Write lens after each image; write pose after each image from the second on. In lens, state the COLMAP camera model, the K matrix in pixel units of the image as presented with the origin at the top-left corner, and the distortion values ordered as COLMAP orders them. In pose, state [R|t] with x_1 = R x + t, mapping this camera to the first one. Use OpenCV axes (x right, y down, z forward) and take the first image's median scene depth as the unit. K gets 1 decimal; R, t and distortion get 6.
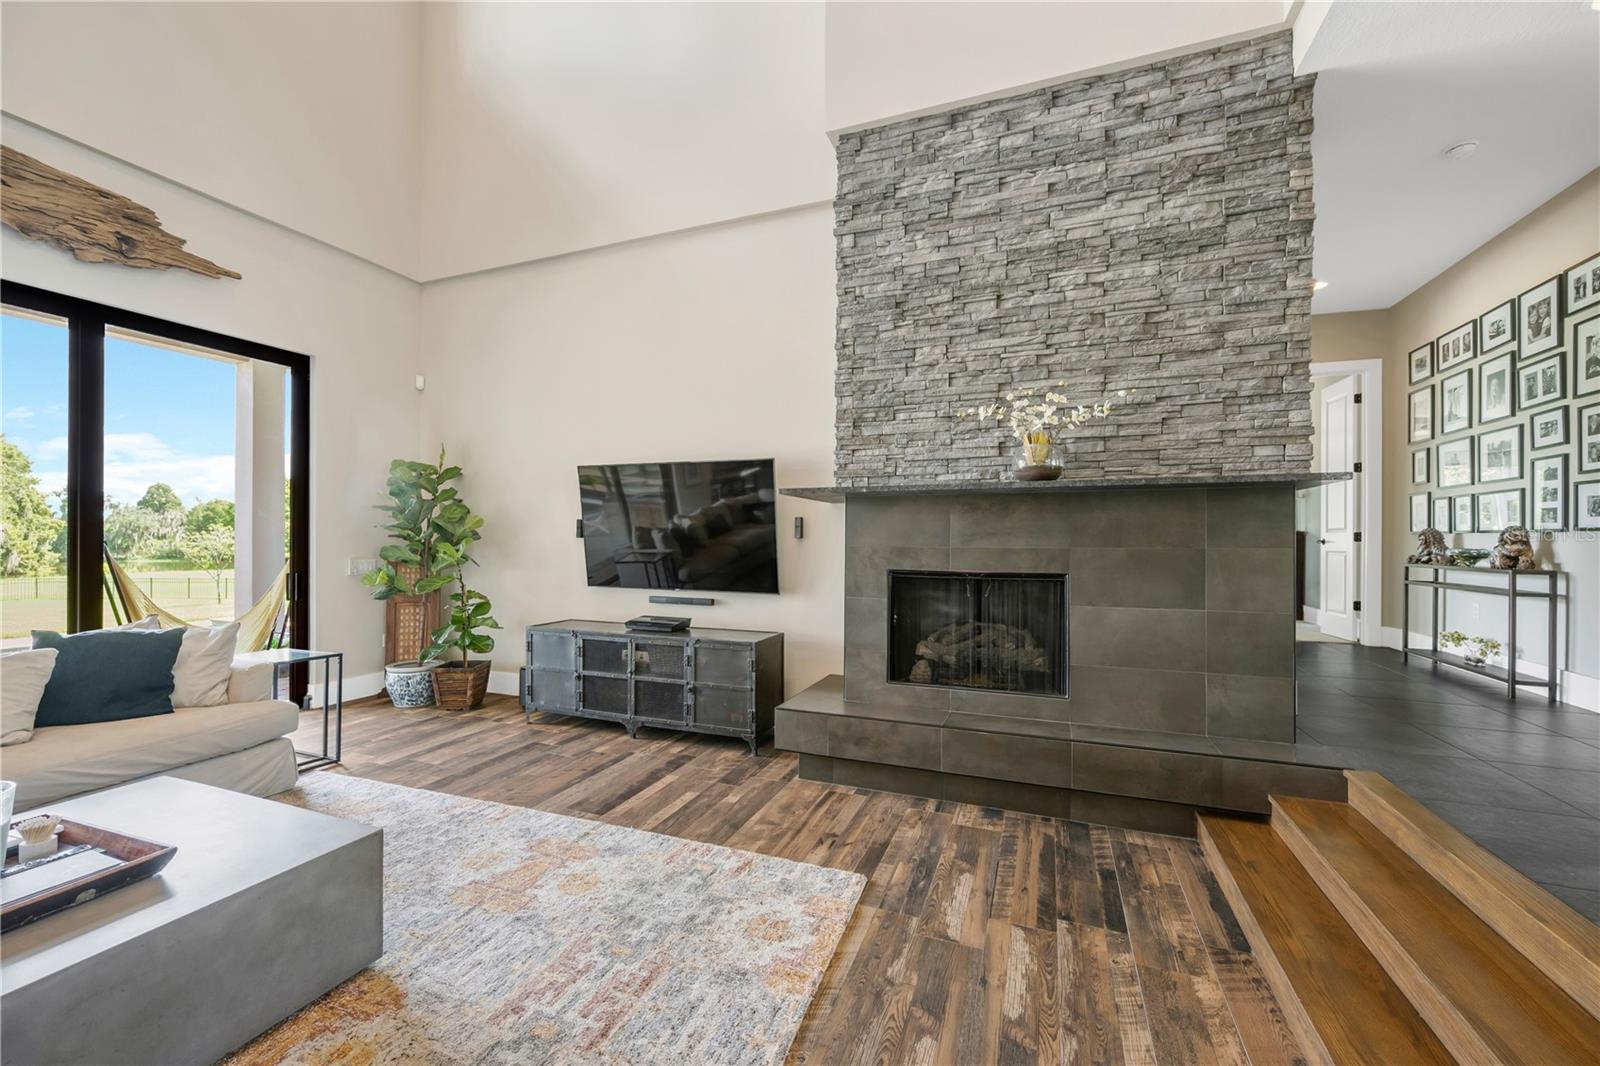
lens RADIAL K [[634.1, 0, 799.5], [0, 634.1, 539.4], [0, 0, 1]] dist [-0.000035, -0.000014]
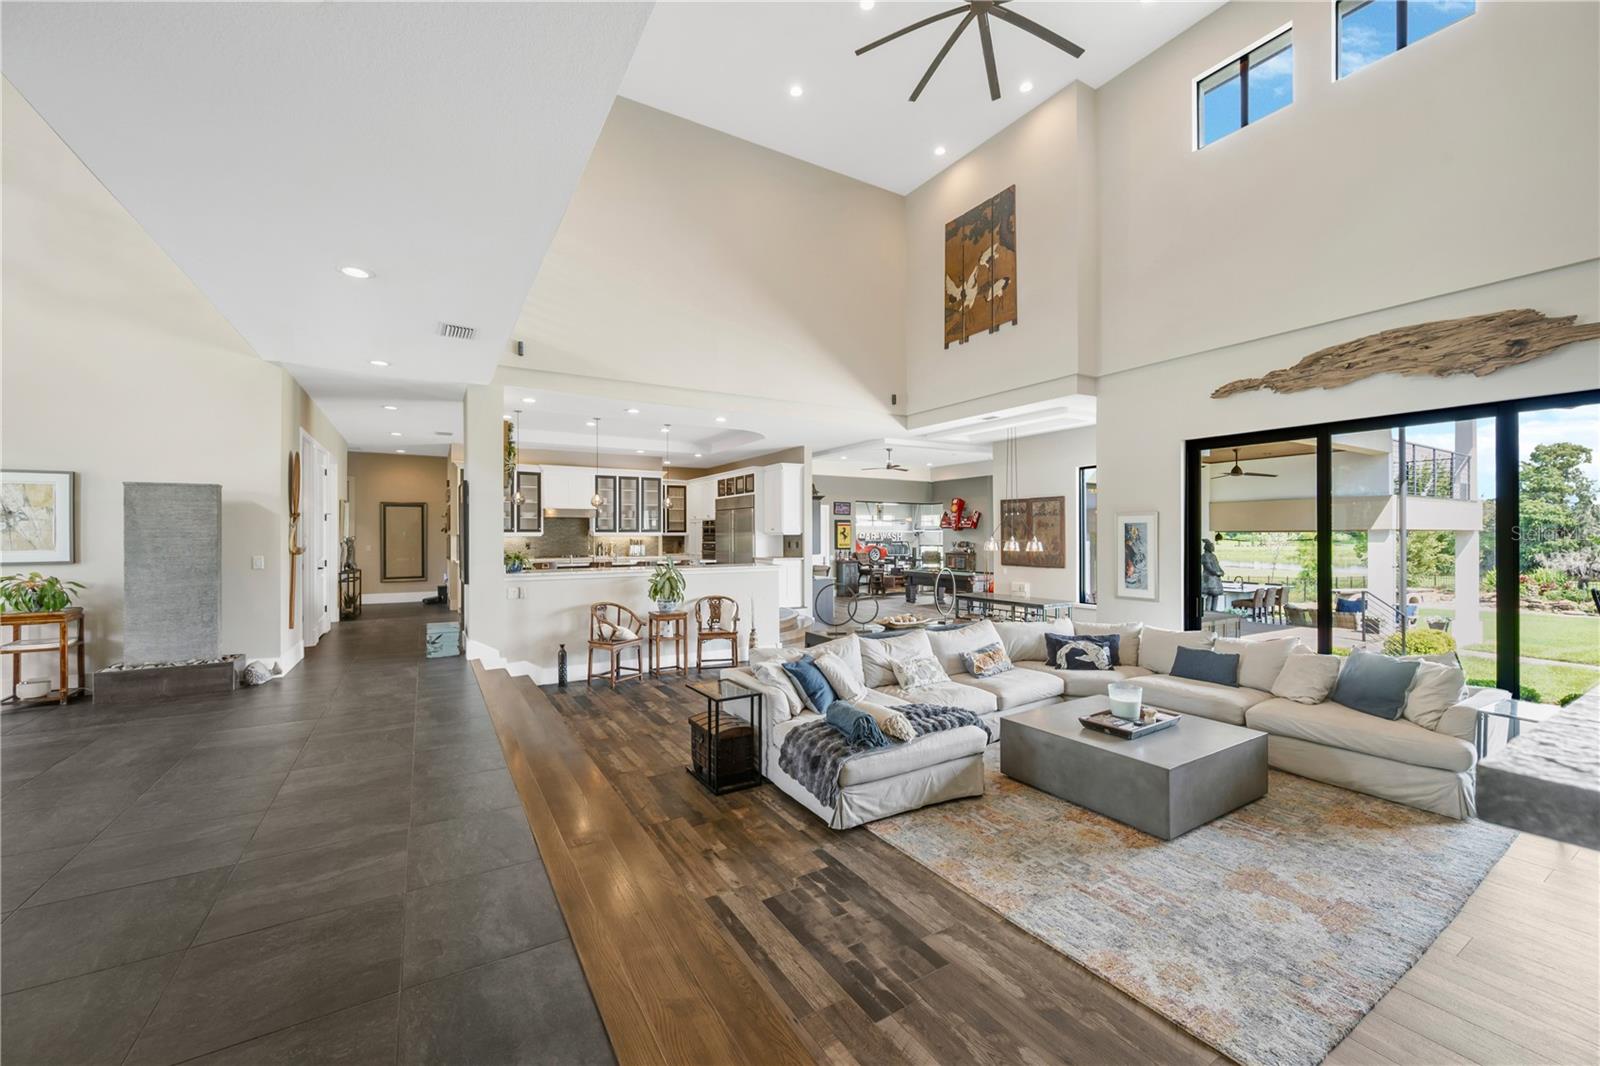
lens RADIAL K [[634.1, 0, 799.5], [0, 634.1, 539.4], [0, 0, 1]] dist [-0.000035, -0.000014]
pose [[-0.614092, 0.003539, -0.789227, 1.067387], [0.002183, 0.999994, 0.002786, -0.154208], [0.789232, -0.000012, -0.614096, 0.971522]]
